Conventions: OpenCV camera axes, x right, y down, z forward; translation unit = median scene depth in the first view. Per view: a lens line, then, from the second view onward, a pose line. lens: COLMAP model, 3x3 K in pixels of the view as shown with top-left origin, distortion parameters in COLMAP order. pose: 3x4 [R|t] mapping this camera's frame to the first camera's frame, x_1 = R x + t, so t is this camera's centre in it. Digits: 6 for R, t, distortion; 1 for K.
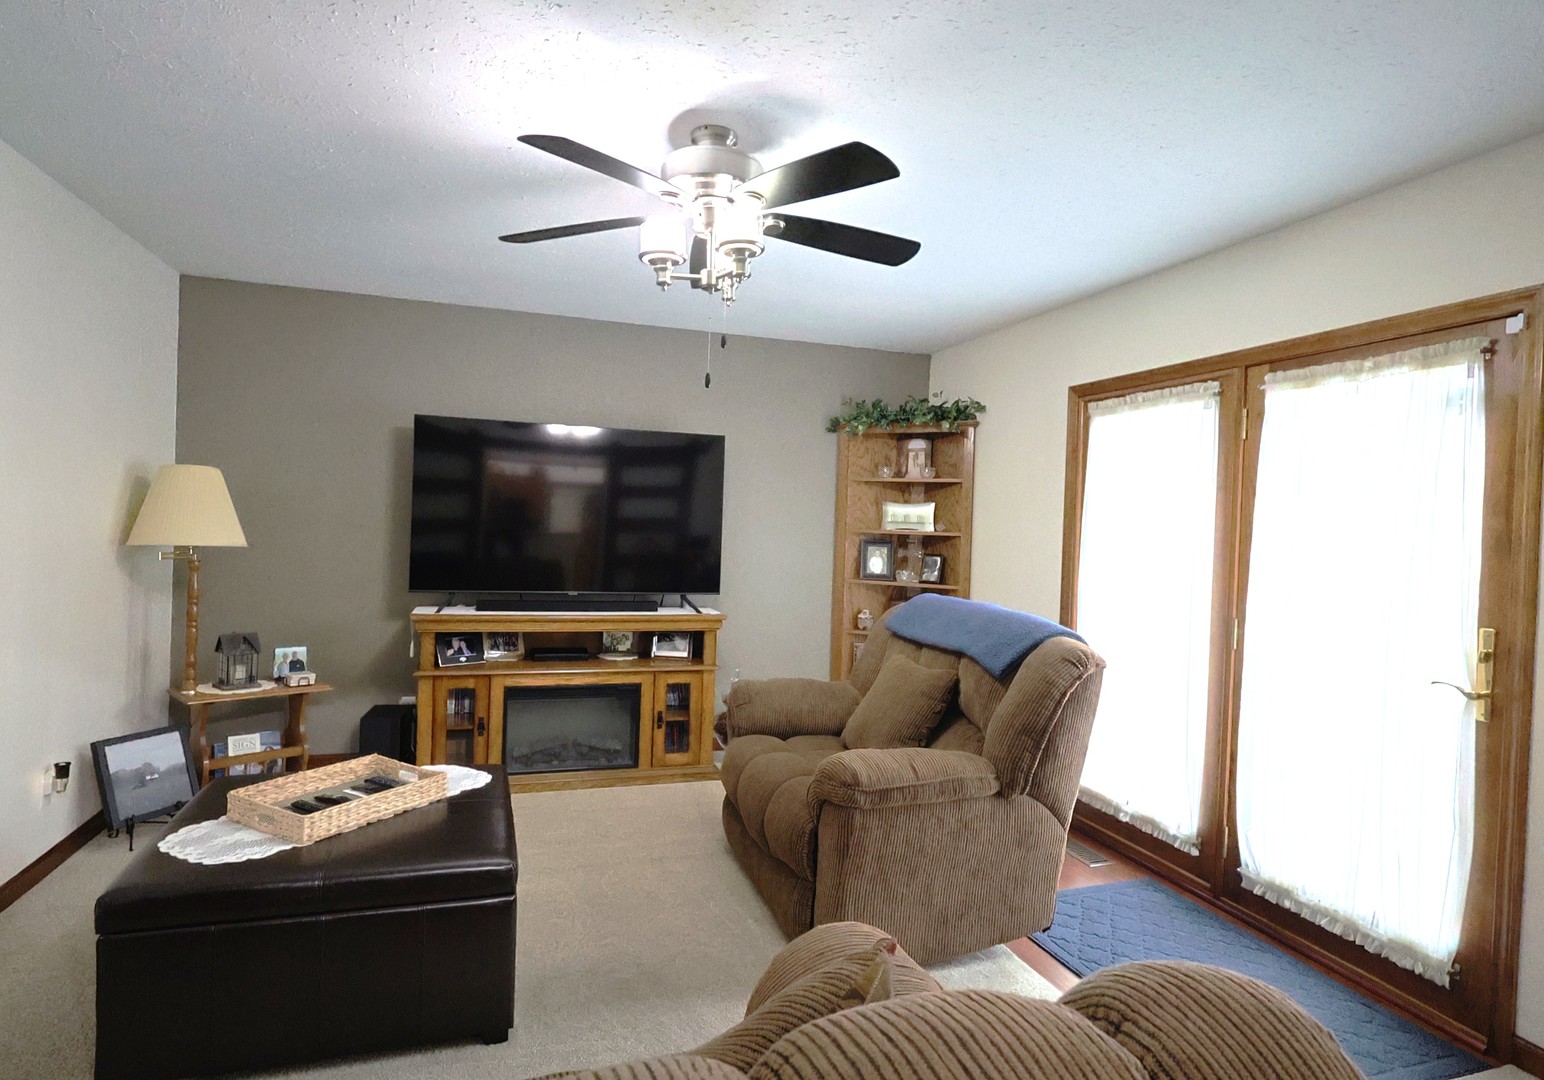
lens RADIAL K [[826.3, 0, 775.4], [0, 826.3, 536.1], [0, 0, 1]] dist [-0.017294, 0.001655]
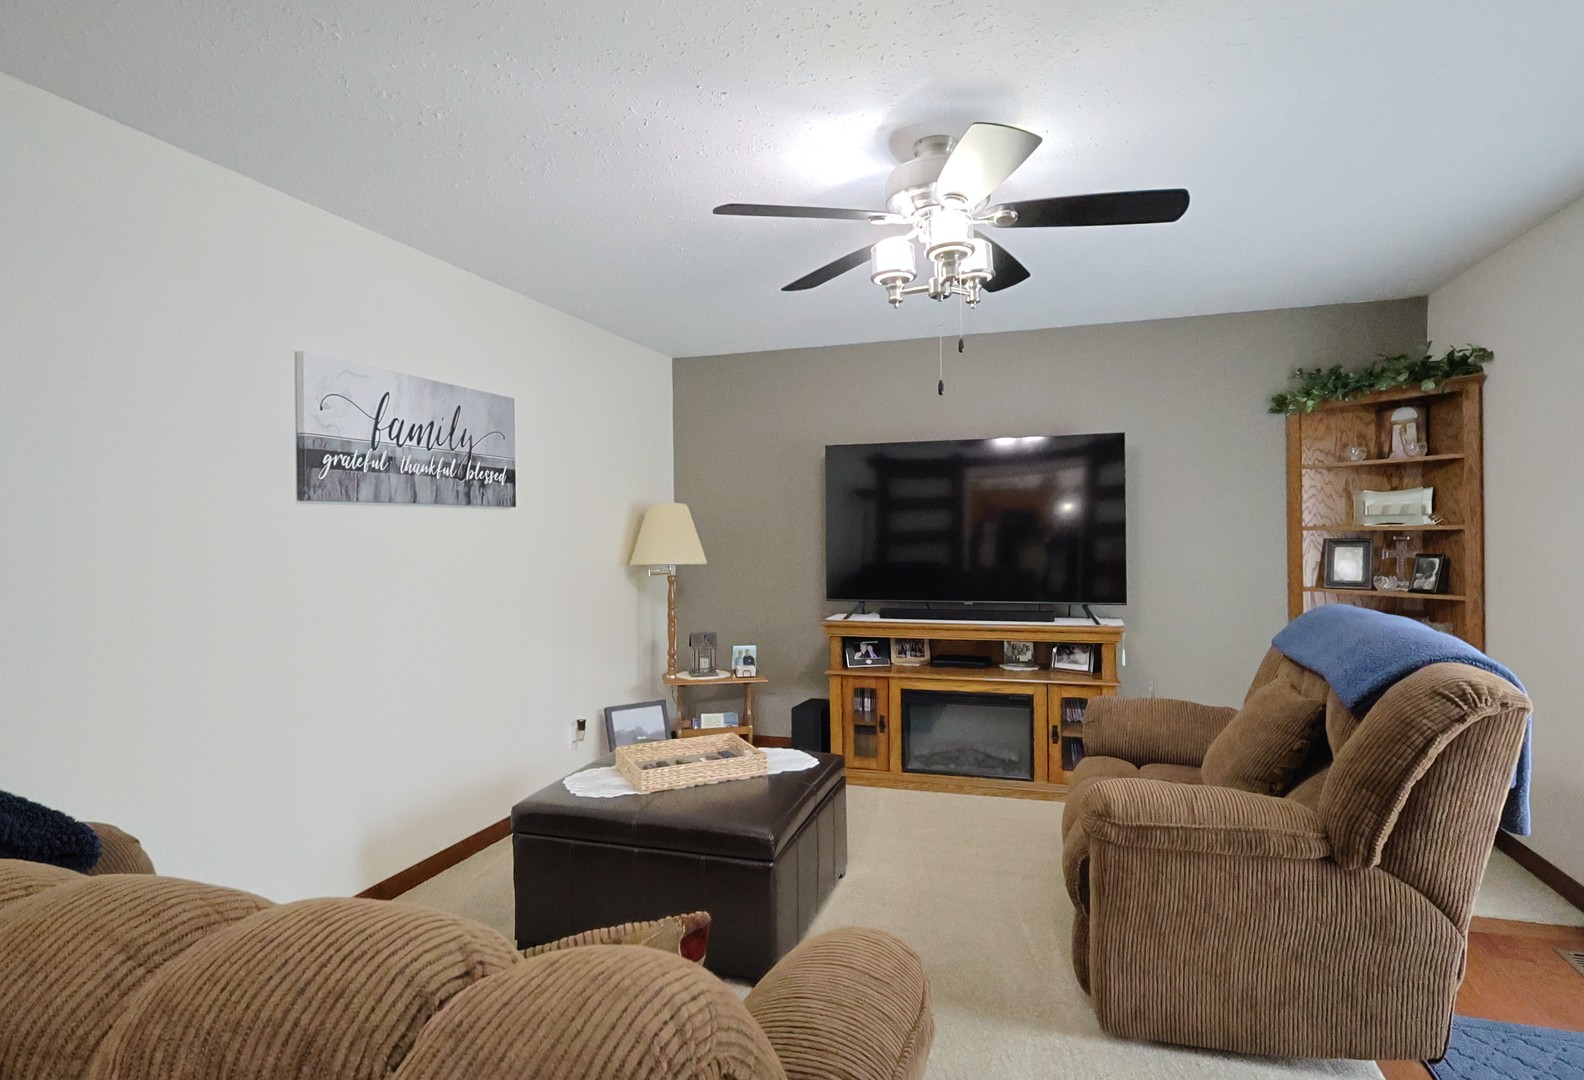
lens RADIAL K [[825.4, 0, 792.4], [0, 825.4, 538.7], [0, 0, 1]] dist [-0.016258, 0.002647]
pose [[0.807901, -0.039070, -0.588021, 0.199791], [0.031756, 0.999236, -0.022762, 0.006868], [0.588462, -0.000284, 0.808525, 0.046743]]
